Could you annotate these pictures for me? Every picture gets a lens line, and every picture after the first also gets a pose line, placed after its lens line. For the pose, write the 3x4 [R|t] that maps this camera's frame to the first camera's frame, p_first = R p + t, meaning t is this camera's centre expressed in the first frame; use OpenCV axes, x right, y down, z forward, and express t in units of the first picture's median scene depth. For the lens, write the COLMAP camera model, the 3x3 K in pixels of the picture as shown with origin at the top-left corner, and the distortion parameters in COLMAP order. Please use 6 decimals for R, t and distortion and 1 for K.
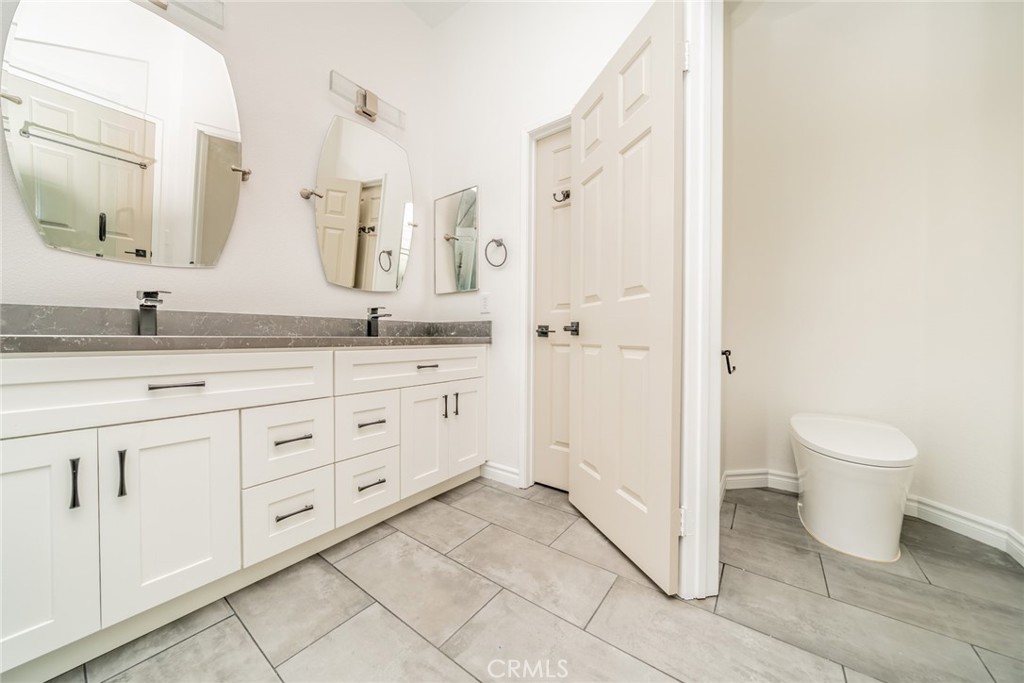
lens RADIAL K [[348.5, 0, 510.0], [0, 348.5, 347.1], [0, 0, 1]] dist [-0.000083, 0.000003]
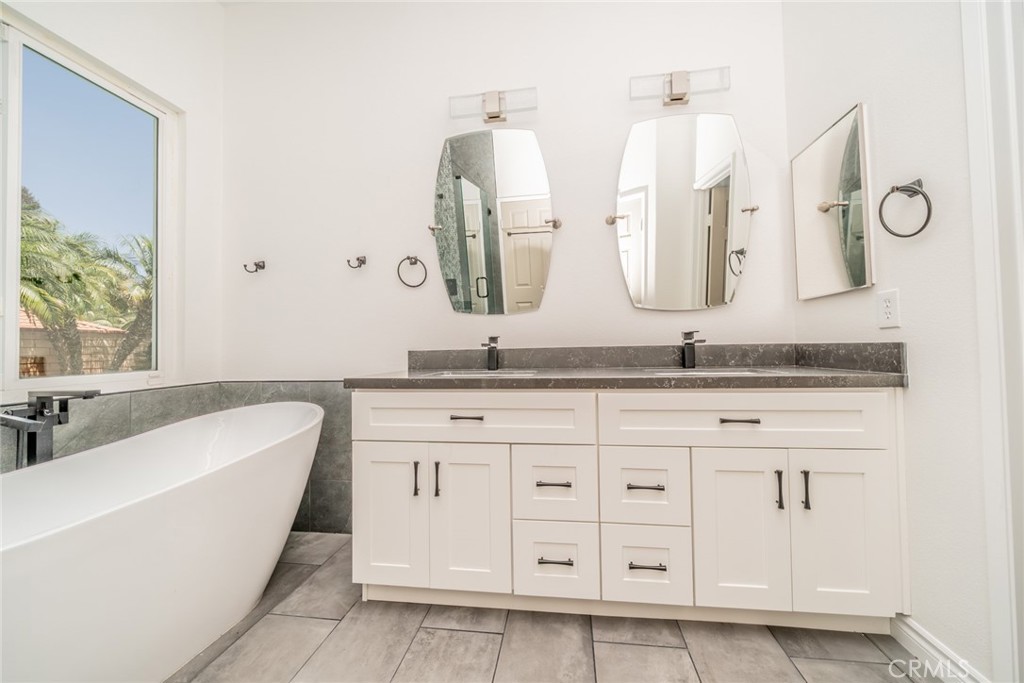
lens RADIAL K [[366.0, 0, 512.0], [0, 366.0, 341.5], [0, 0, 1]] dist [-0.005424, -0.000052]
pose [[0.496502, -0.031680, -0.867457, 0.141465], [-0.005259, 0.999206, -0.039501, -0.059223], [0.868020, 0.024174, 0.495941, 0.258330]]
